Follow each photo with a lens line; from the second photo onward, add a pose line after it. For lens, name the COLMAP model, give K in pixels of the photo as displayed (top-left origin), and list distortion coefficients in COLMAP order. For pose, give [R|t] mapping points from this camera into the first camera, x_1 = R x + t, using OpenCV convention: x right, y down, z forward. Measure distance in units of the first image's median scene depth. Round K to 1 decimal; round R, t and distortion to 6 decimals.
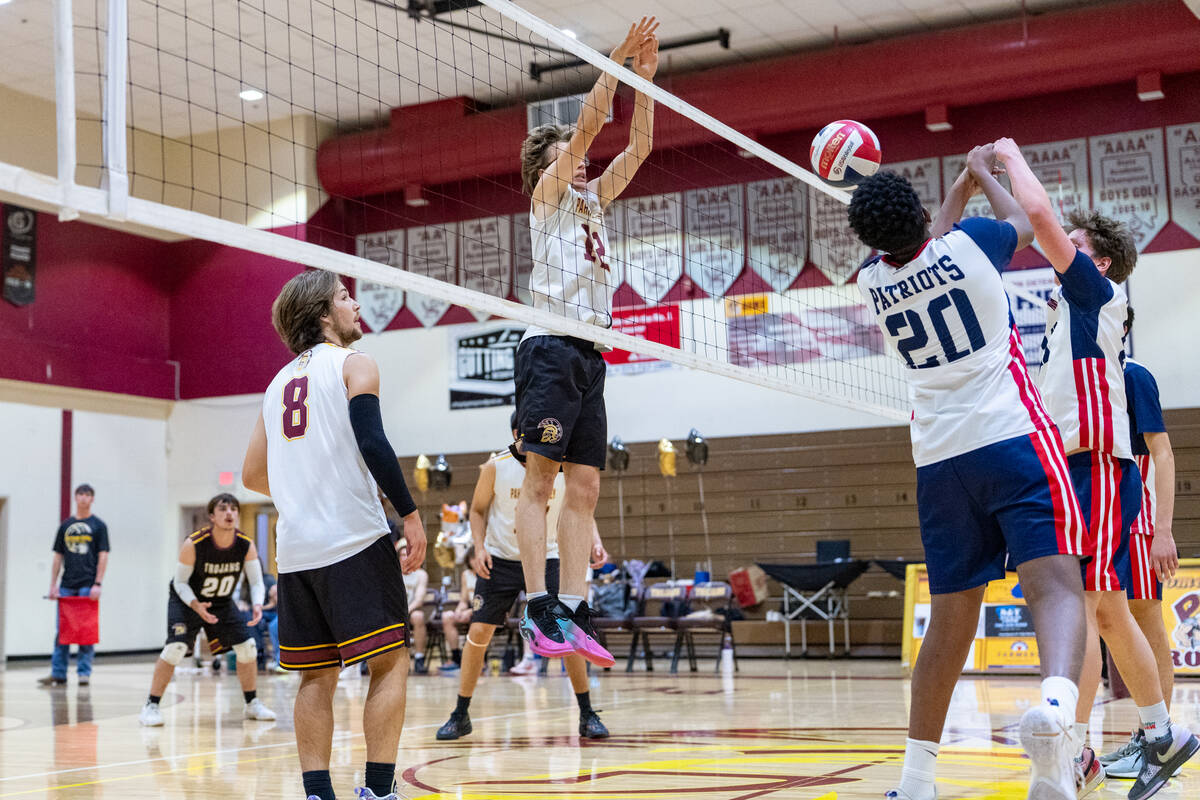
lens RADIAL K [[1732.0, 0, 600.0], [0, 1732.0, 333.3], [0, 0, 1]] dist [0.021564, 0.061128]
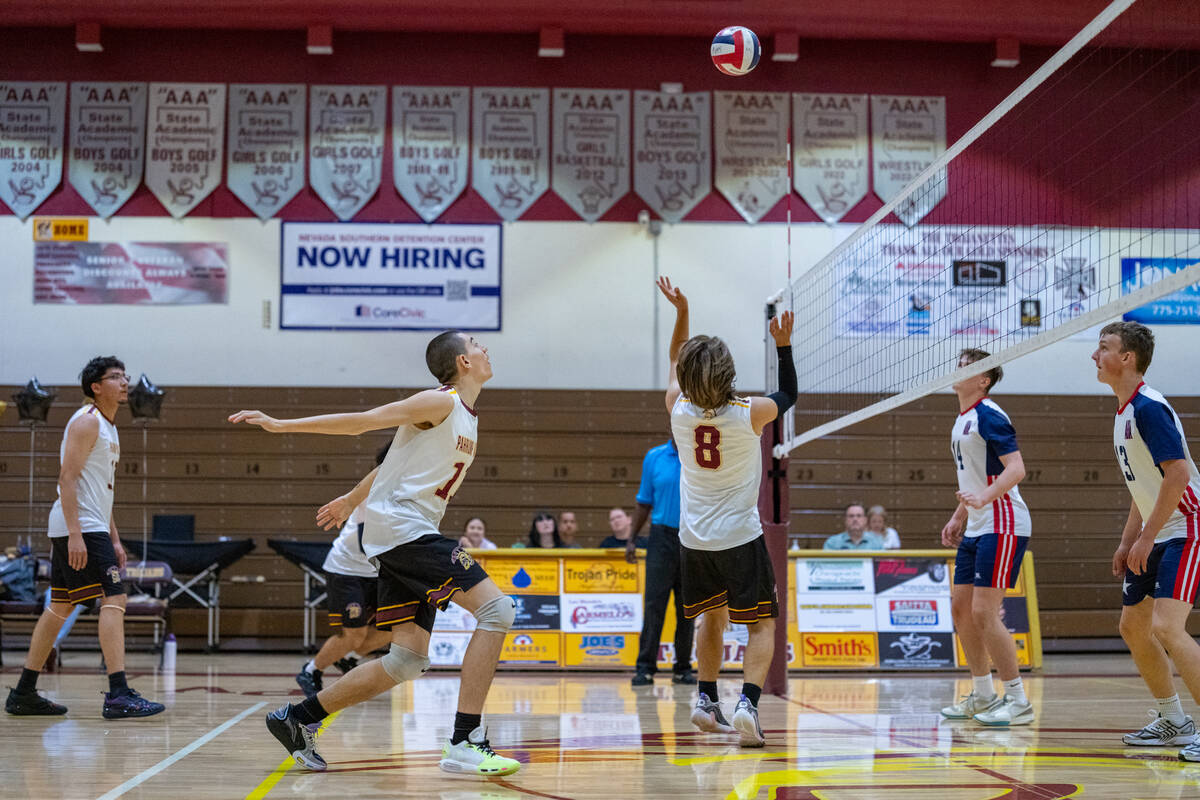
lens RADIAL K [[1925.4, 0, 600.0], [0, 1925.4, 400.0], [0, 0, 1]] dist [-0.115235, -0.031414]
pose [[0.857775, 0.066795, 0.509667, -0.167116], [-0.094602, 0.995098, 0.028803, 0.015931], [-0.505245, -0.072922, 0.859890, 0.087830]]
